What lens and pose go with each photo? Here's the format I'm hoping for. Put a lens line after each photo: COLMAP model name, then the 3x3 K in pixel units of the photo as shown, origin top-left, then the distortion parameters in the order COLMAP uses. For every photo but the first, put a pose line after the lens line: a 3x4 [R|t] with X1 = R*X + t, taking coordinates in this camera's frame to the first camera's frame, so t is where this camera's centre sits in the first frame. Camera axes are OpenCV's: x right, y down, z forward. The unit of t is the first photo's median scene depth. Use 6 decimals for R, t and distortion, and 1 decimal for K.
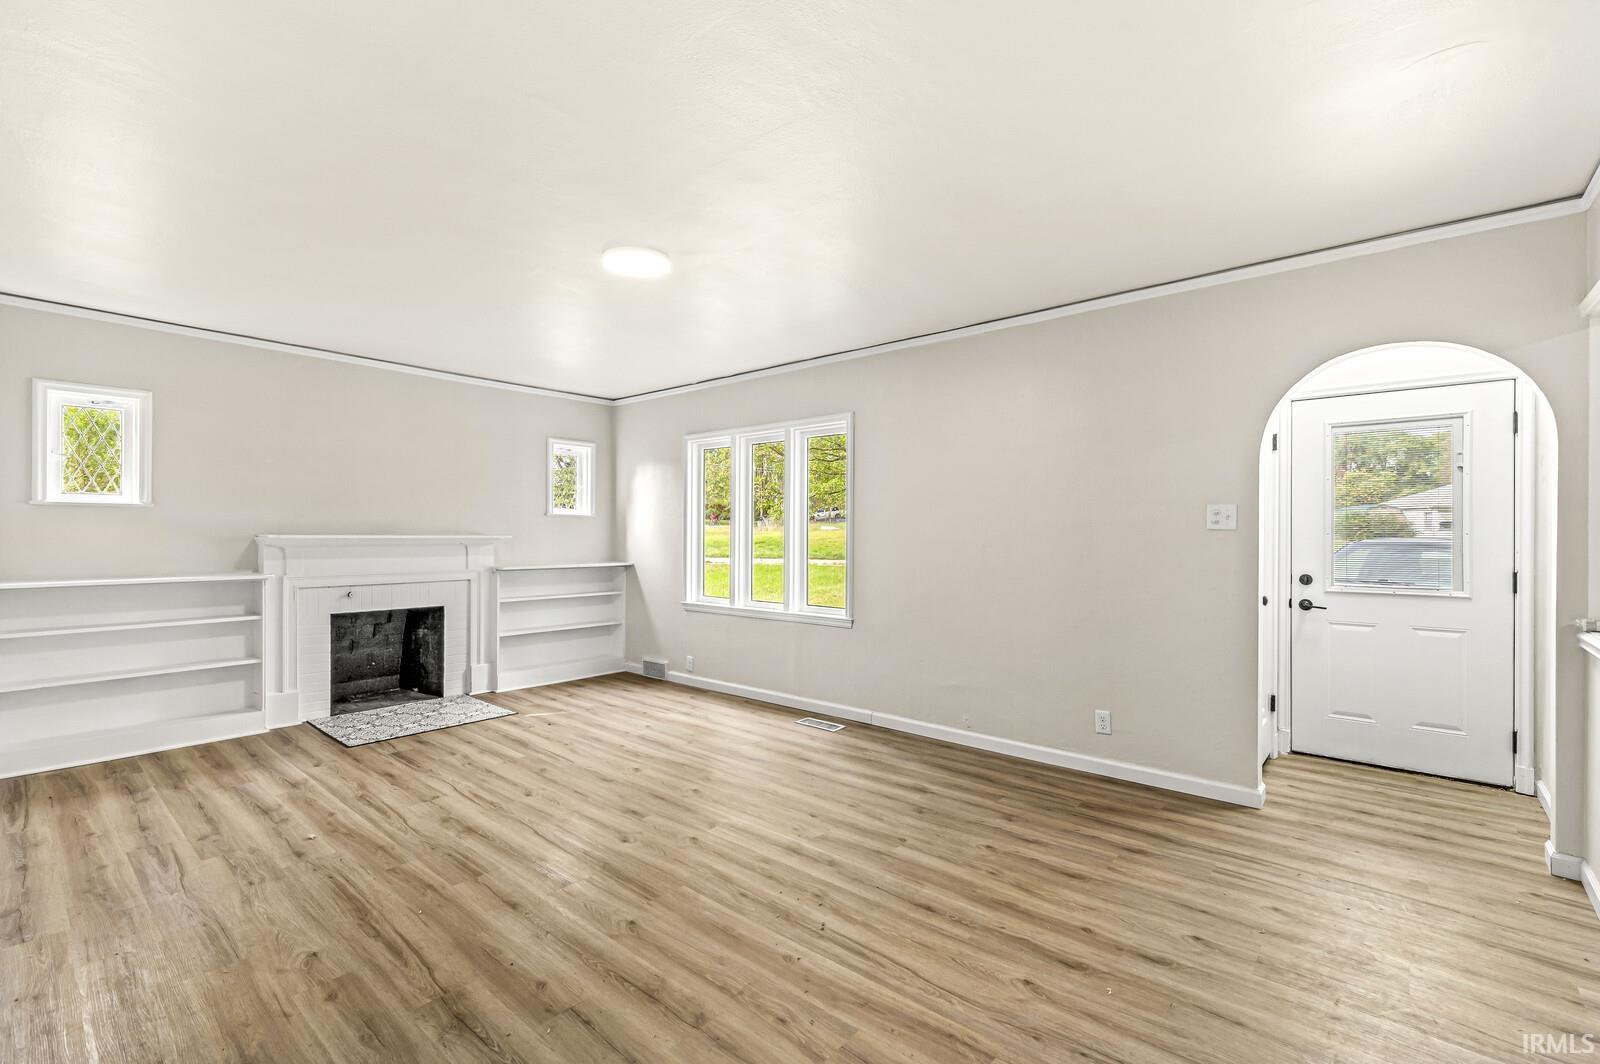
lens RADIAL K [[706.9, 0, 800.0], [0, 706.9, 532.0], [0, 0, 1]] dist [-0.004153, -0.000116]
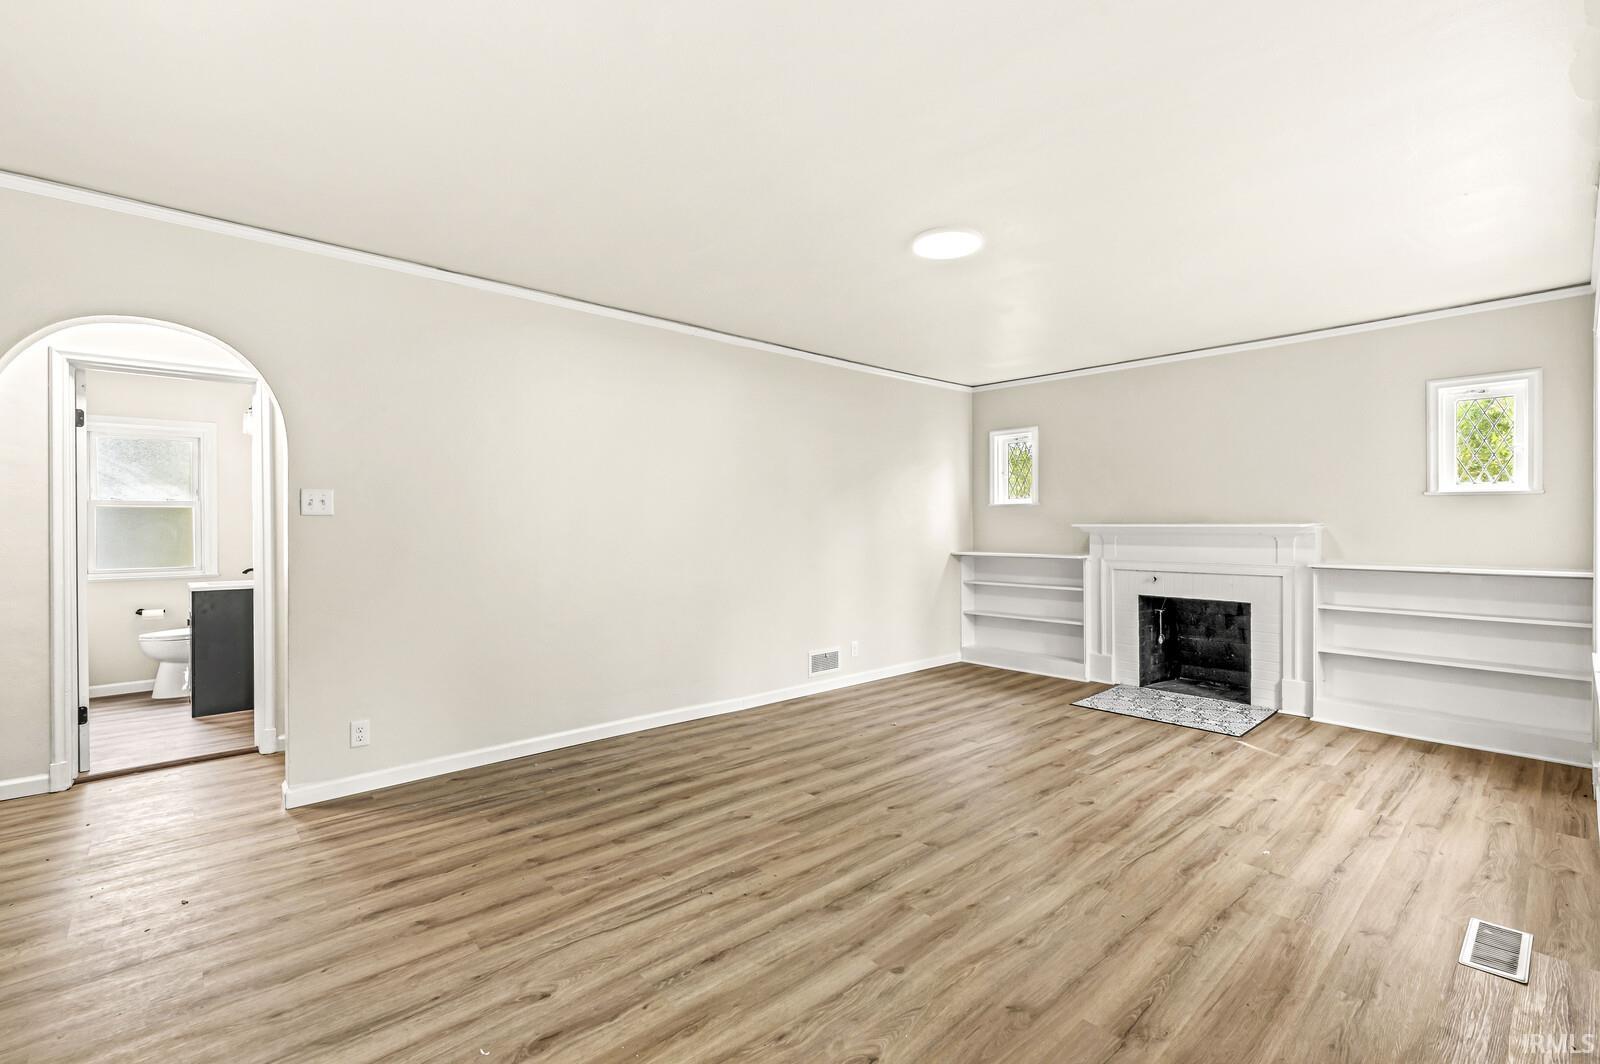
lens RADIAL K [[701.5, 0, 800.0], [0, 701.5, 532.0], [0, 0, 1]] dist [0.007201, -0.000271]
pose [[-0.119605, 0.008411, -0.992786, 0.585158], [0.005301, 0.999955, 0.007833, 0.006237], [0.992807, -0.004326, -0.119644, 0.702081]]
